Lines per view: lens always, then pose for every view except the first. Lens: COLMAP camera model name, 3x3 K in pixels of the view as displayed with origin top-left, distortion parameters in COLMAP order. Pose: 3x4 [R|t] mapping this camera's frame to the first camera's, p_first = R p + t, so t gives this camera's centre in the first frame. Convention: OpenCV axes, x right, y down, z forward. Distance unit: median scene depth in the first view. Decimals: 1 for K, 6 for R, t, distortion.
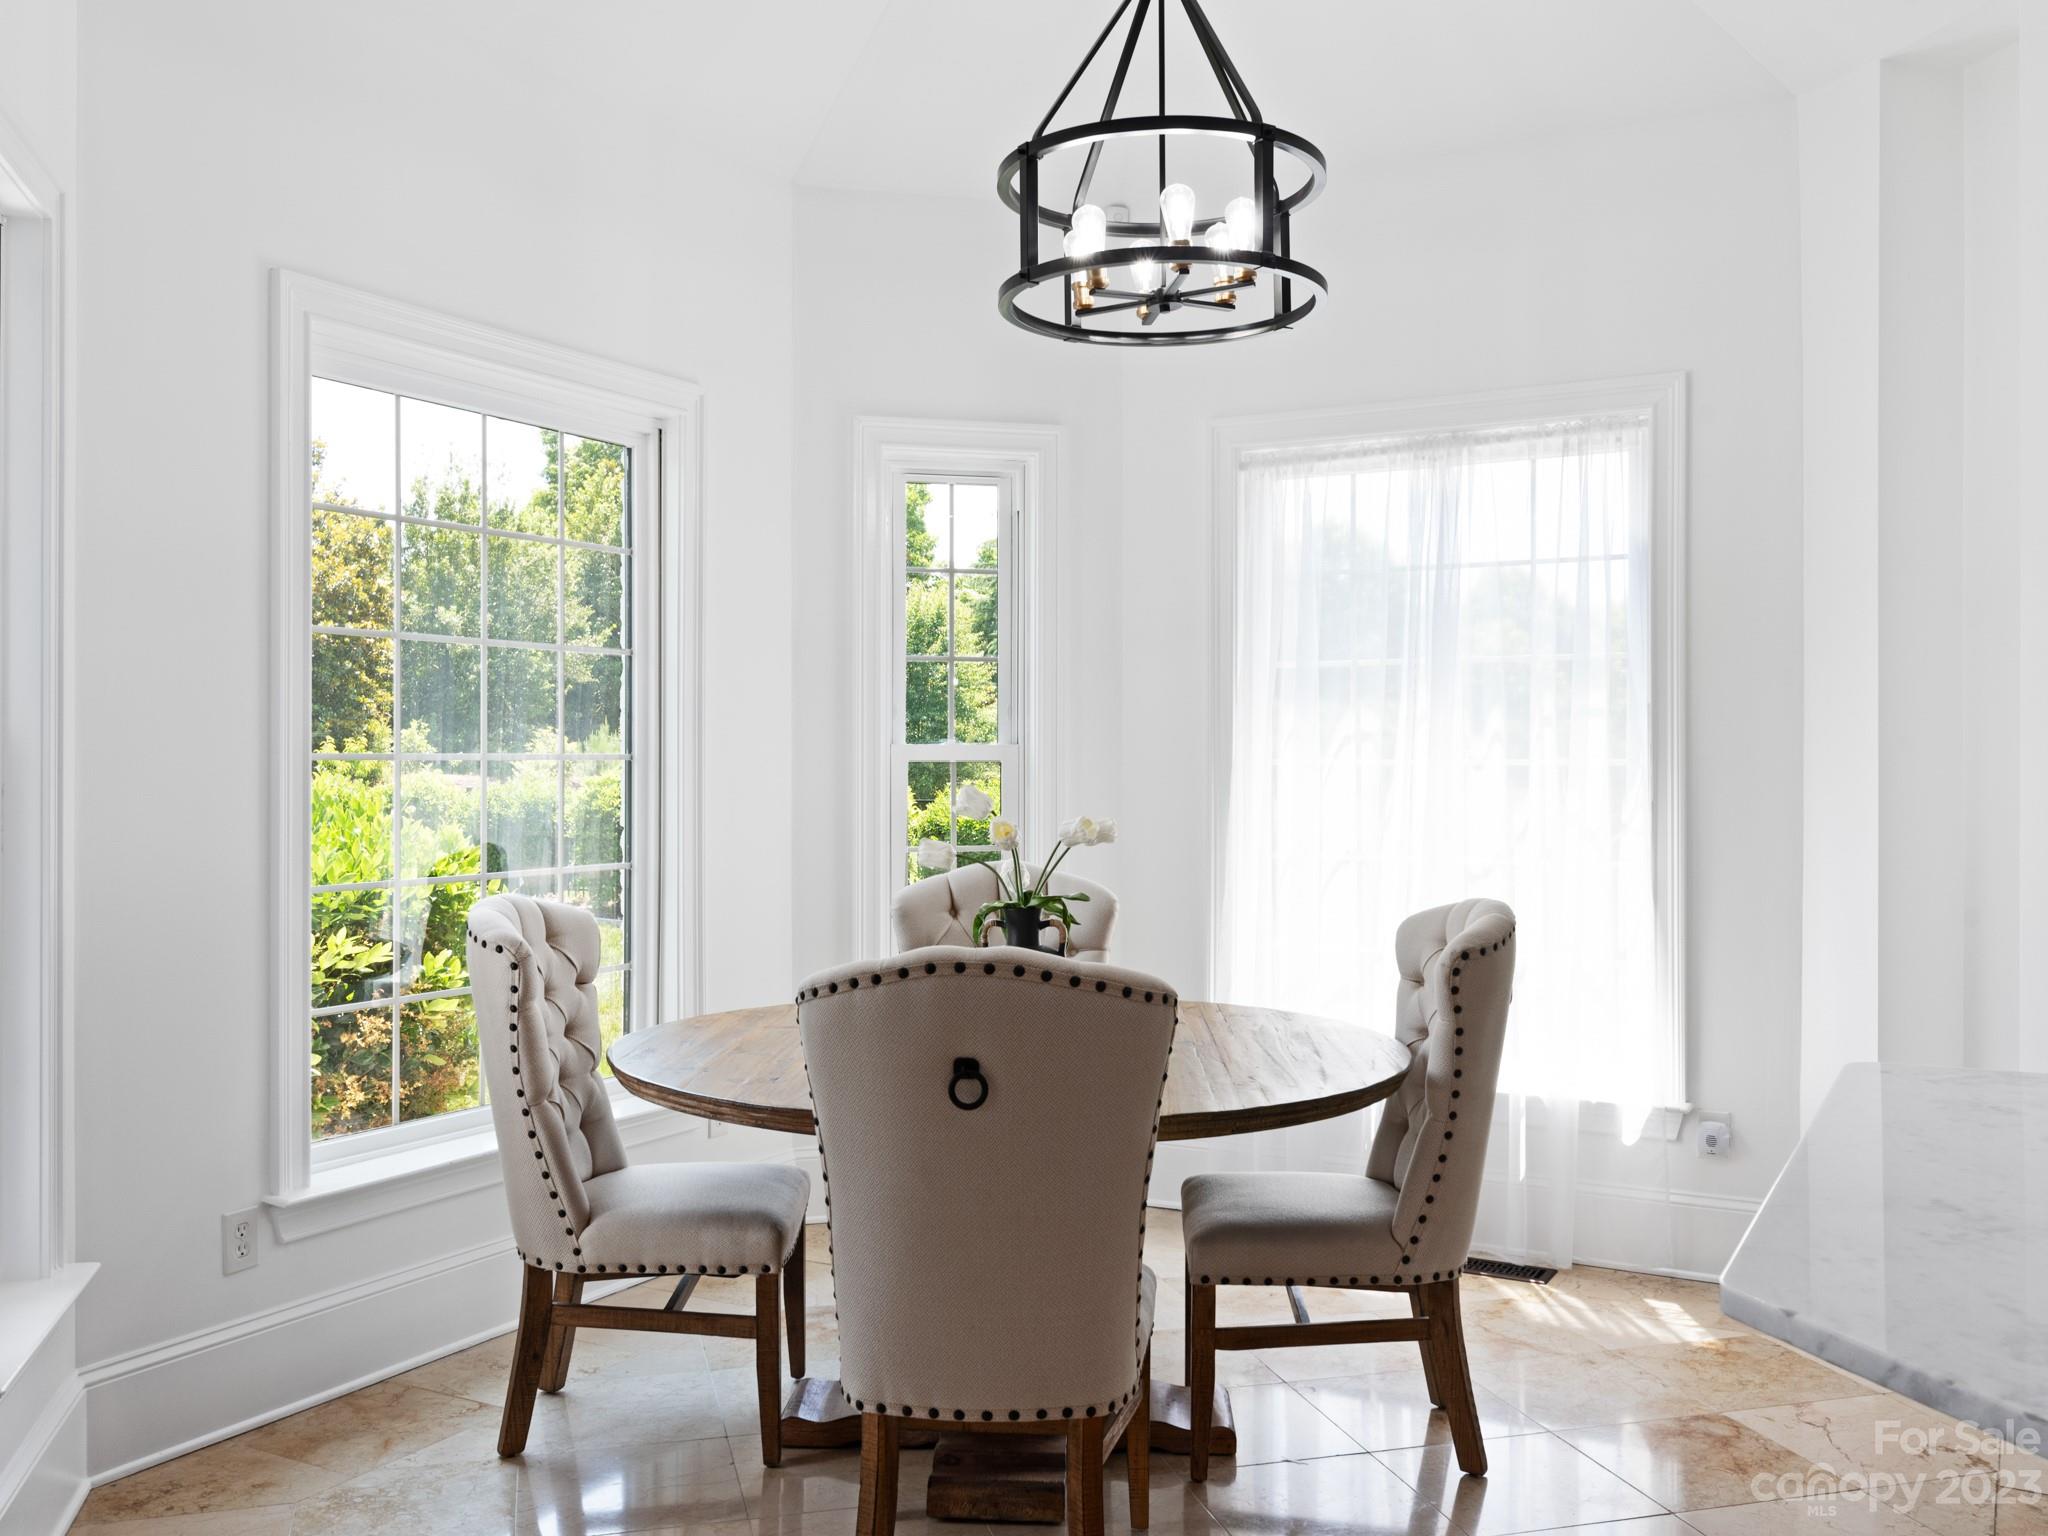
lens RADIAL K [[1752.0, 0, 1015.5], [0, 1752.0, 776.4], [0, 0, 1]] dist [0.016306, -0.019328]
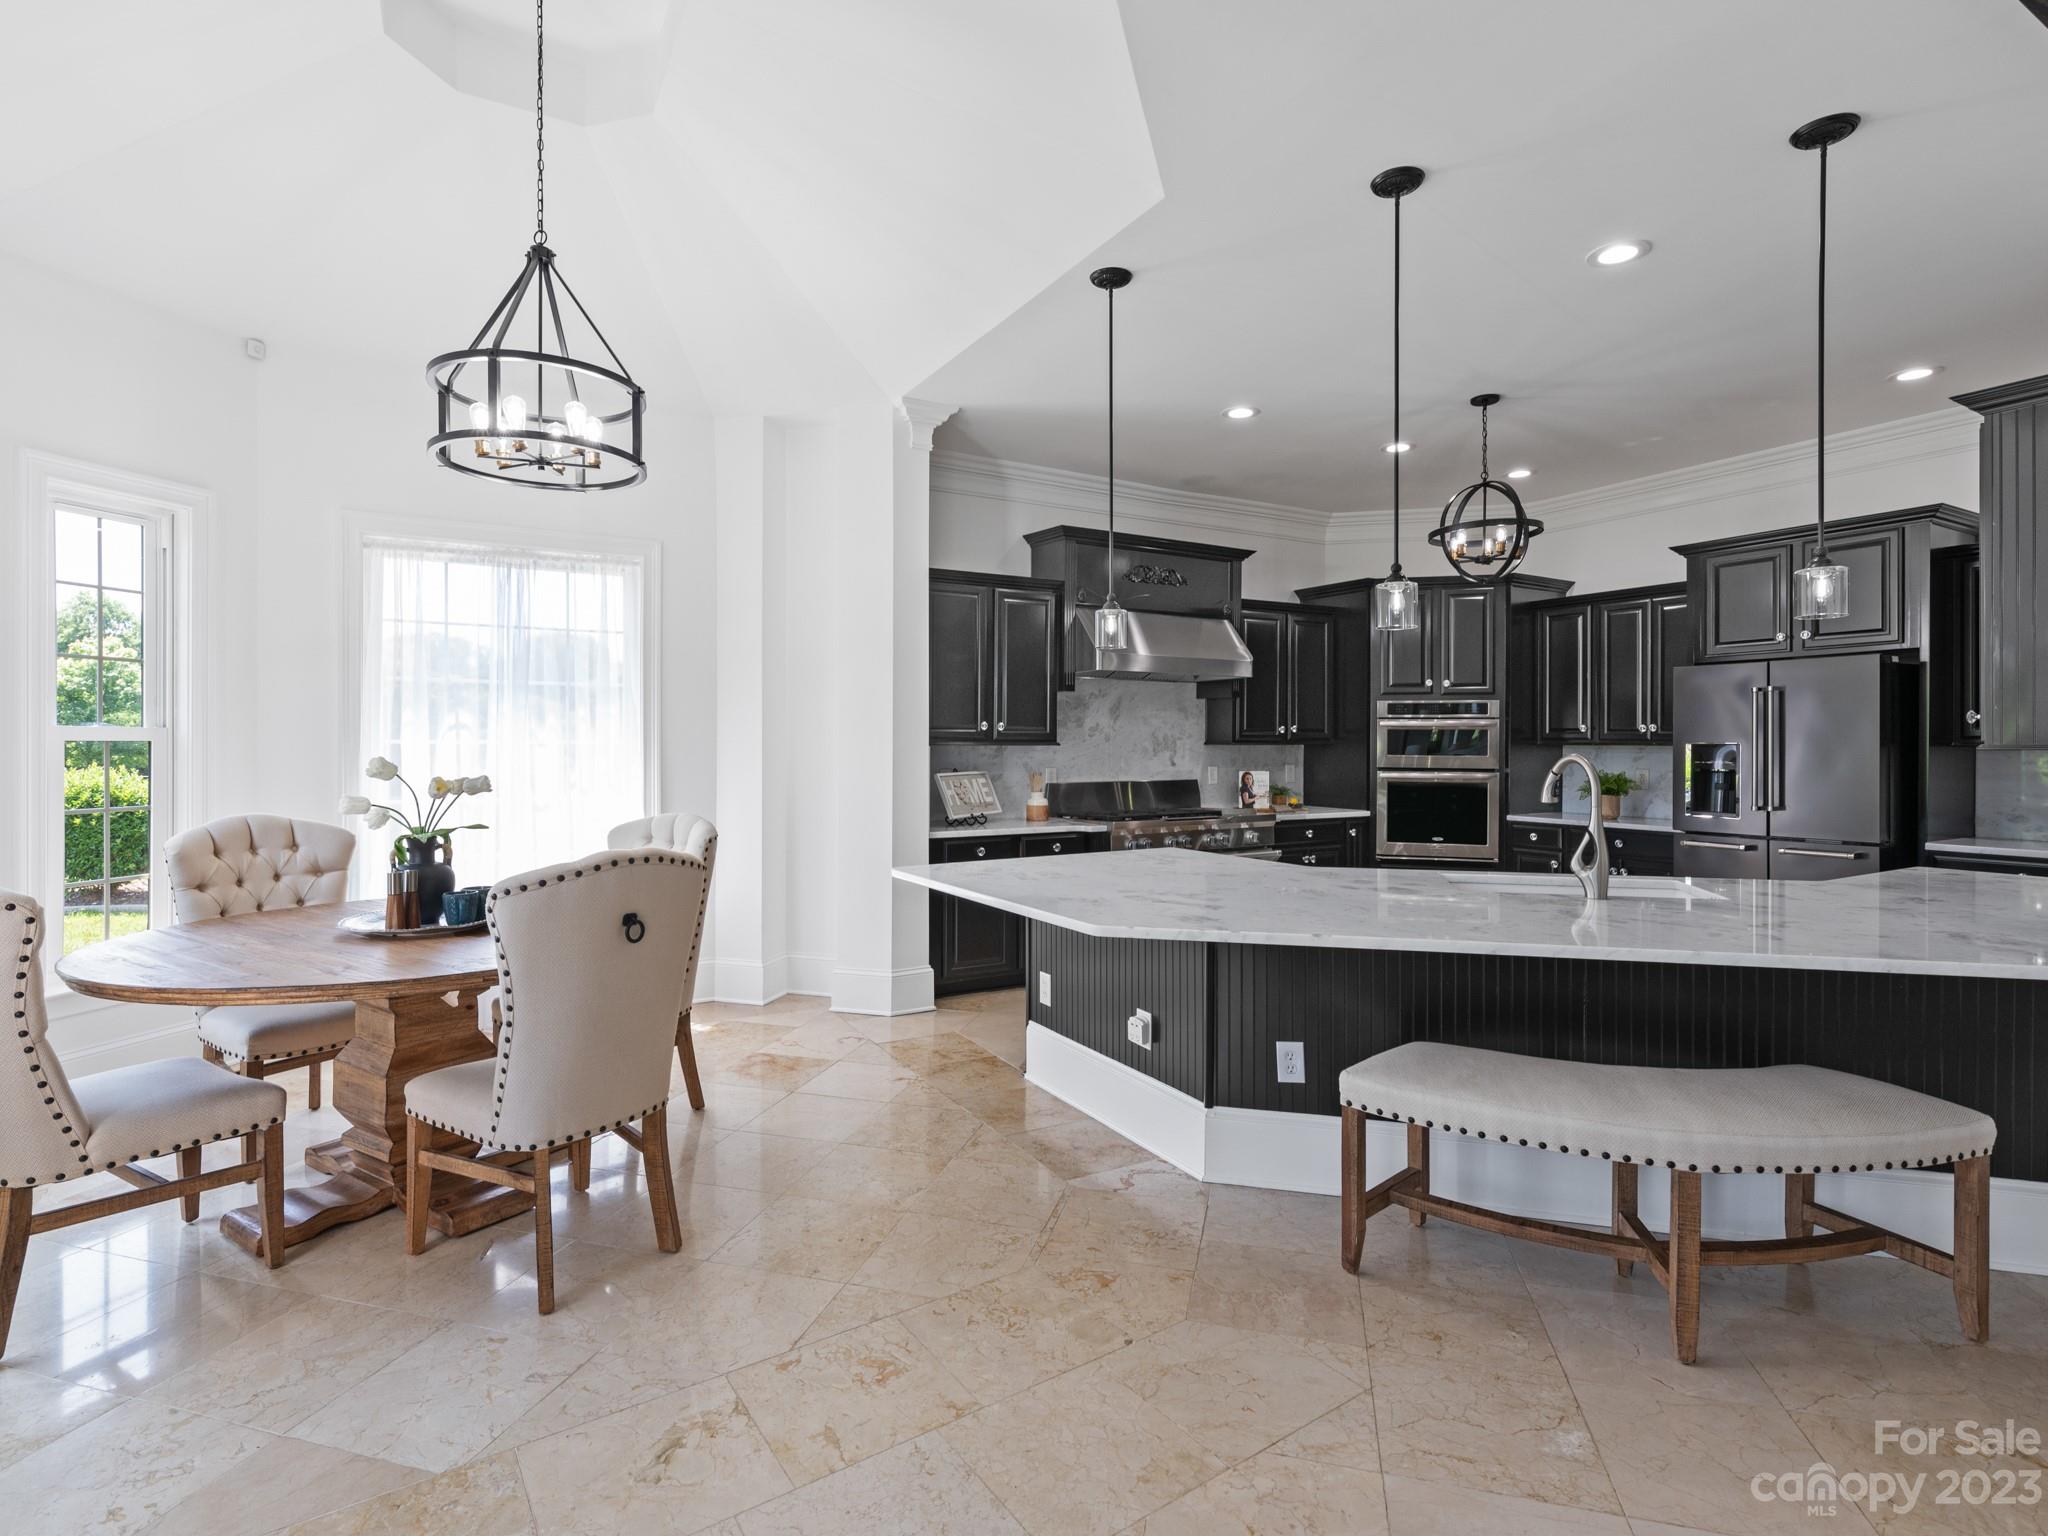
lens RADIAL K [[993.9, 0, 1006.2], [0, 993.9, 748.6], [0, 0, 1]] dist [-0.005164, -0.000897]
pose [[0.525811, -0.003168, 0.850596, -0.480493], [0.005172, 0.999986, 0.000527, 0.000880], [-0.850586, 0.004122, 0.525820, 0.129934]]
